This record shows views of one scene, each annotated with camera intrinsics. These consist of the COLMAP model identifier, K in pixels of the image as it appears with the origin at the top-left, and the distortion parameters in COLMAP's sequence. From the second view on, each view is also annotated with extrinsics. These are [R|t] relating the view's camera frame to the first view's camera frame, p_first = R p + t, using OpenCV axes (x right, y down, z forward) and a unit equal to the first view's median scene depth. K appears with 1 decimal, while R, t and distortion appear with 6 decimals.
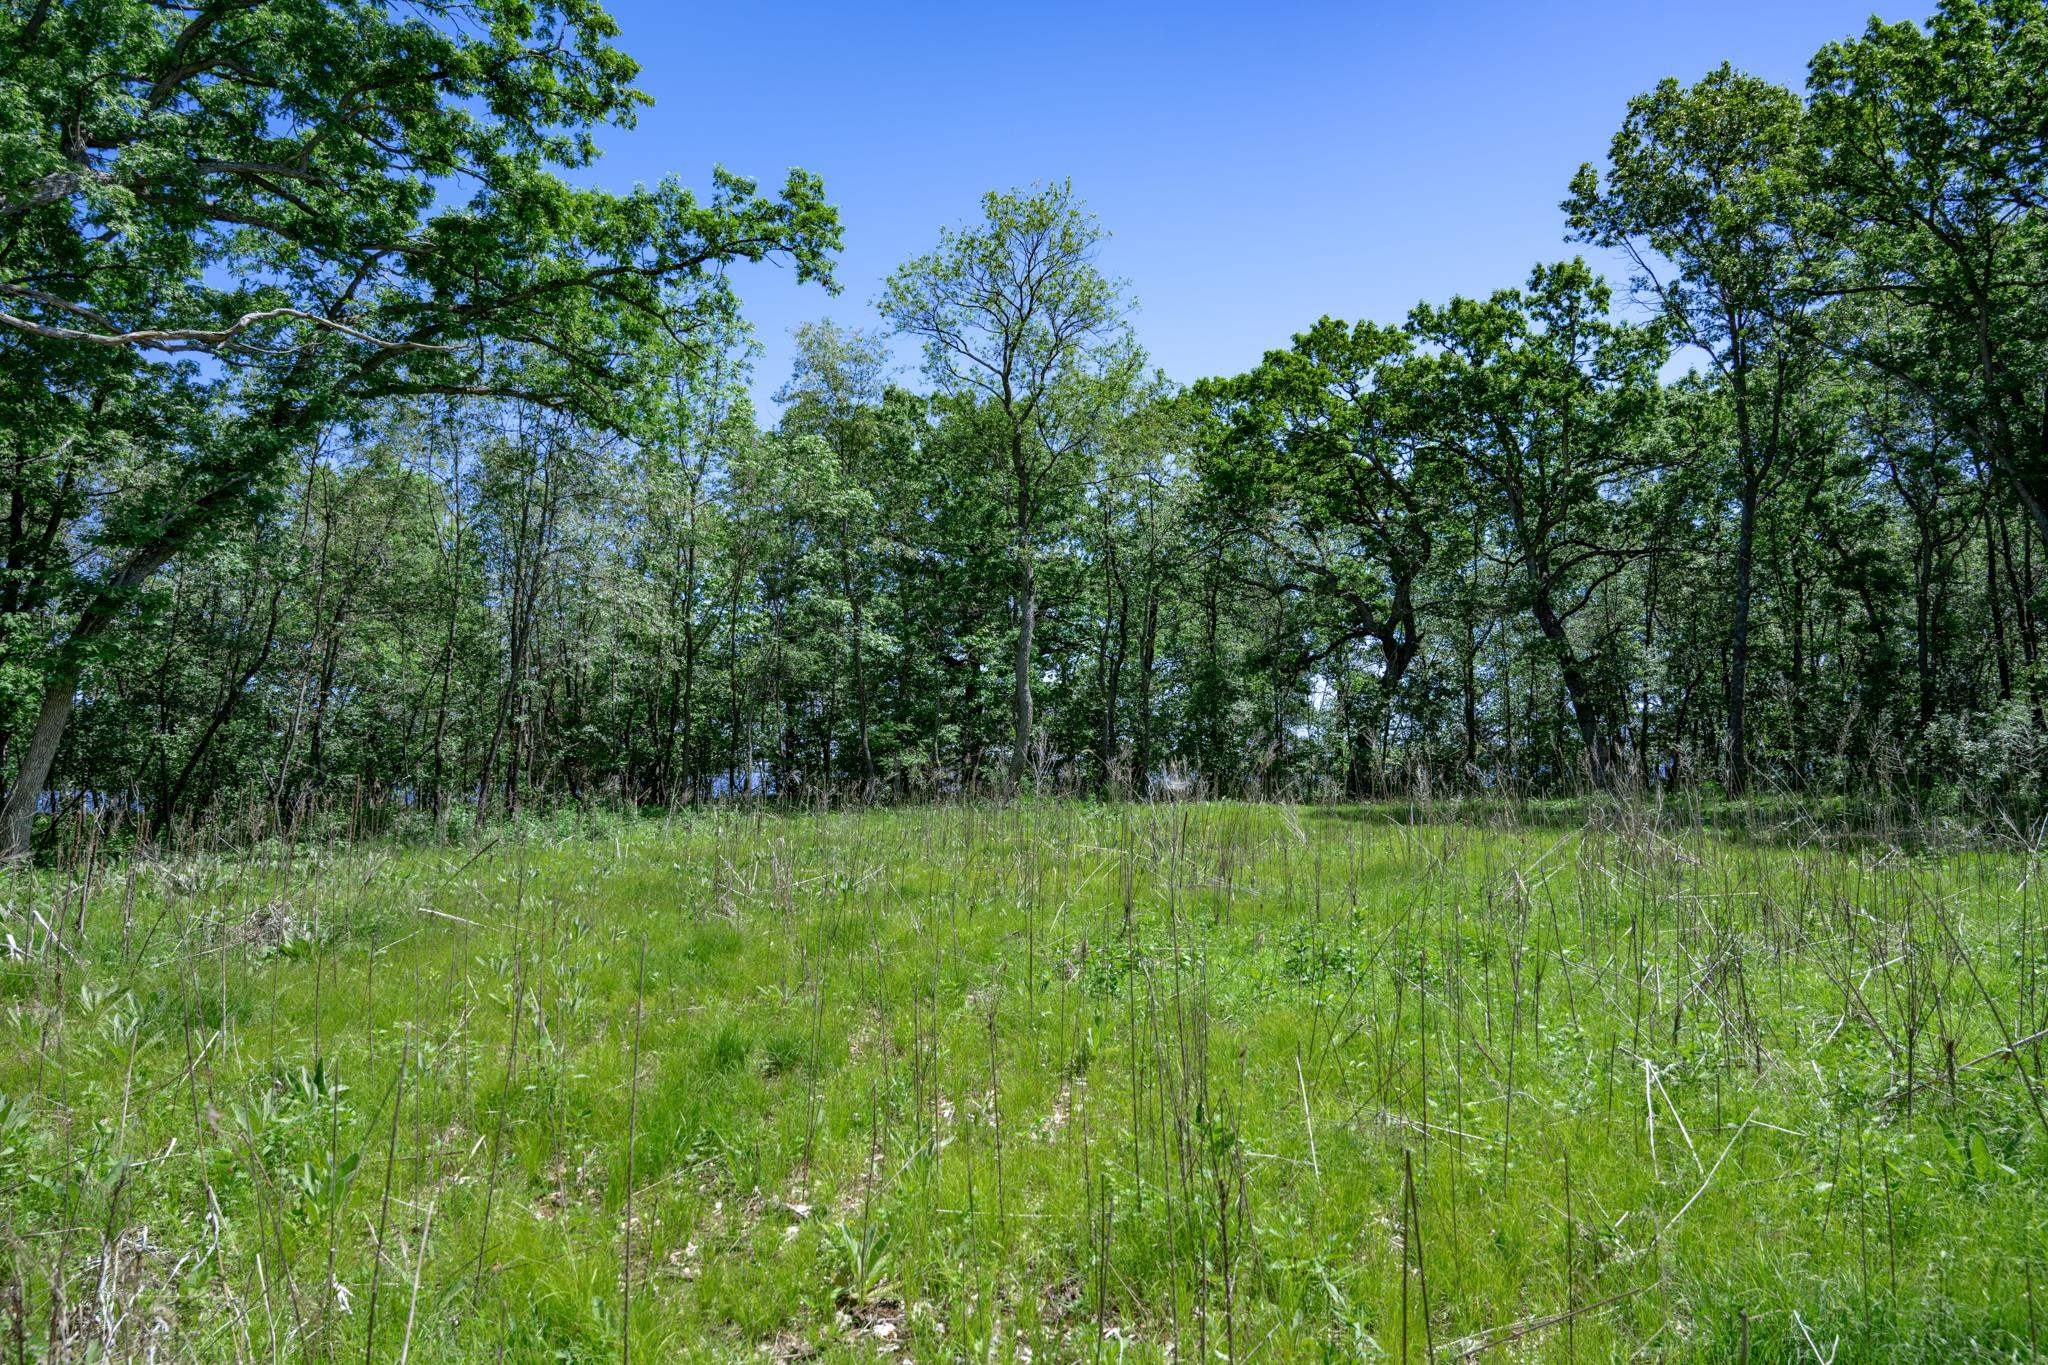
lens RADIAL K [[1415.2, 0, 1020.0], [0, 1415.2, 692.1], [0, 0, 1]] dist [0.046427, 0.003673]
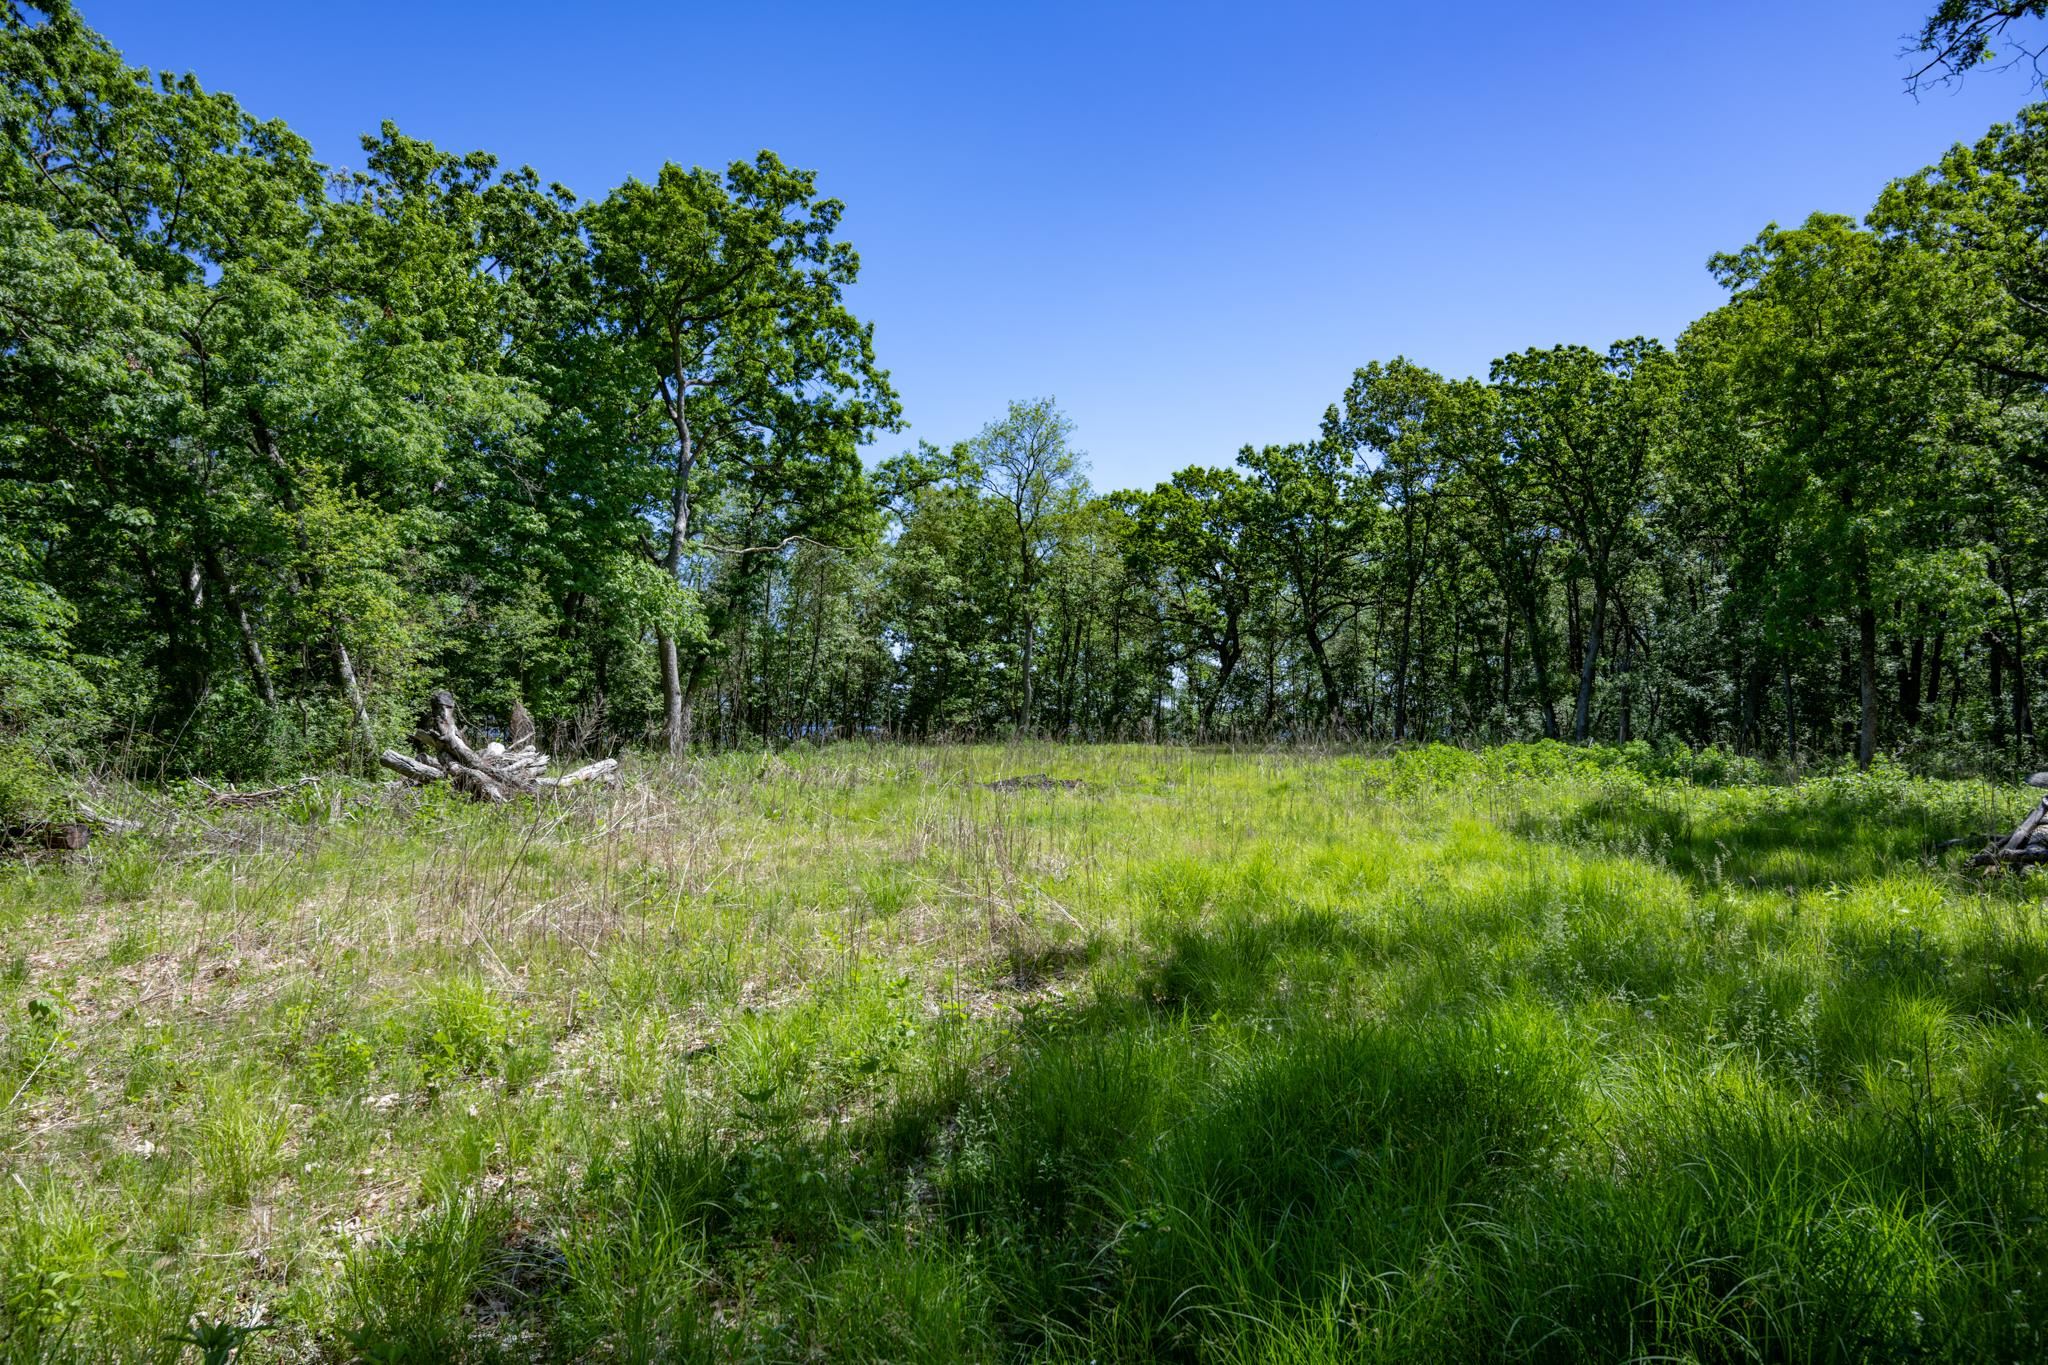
lens RADIAL K [[1415.2, 0, 1025.1], [0, 1415.2, 682.2], [0, 0, 1]] dist [0.046427, 0.003673]
pose [[0.992812, 0.019421, 0.118094, -0.172509], [-0.021977, 0.999551, 0.020378, -0.029975], [-0.117645, -0.022827, 0.992793, -0.644130]]
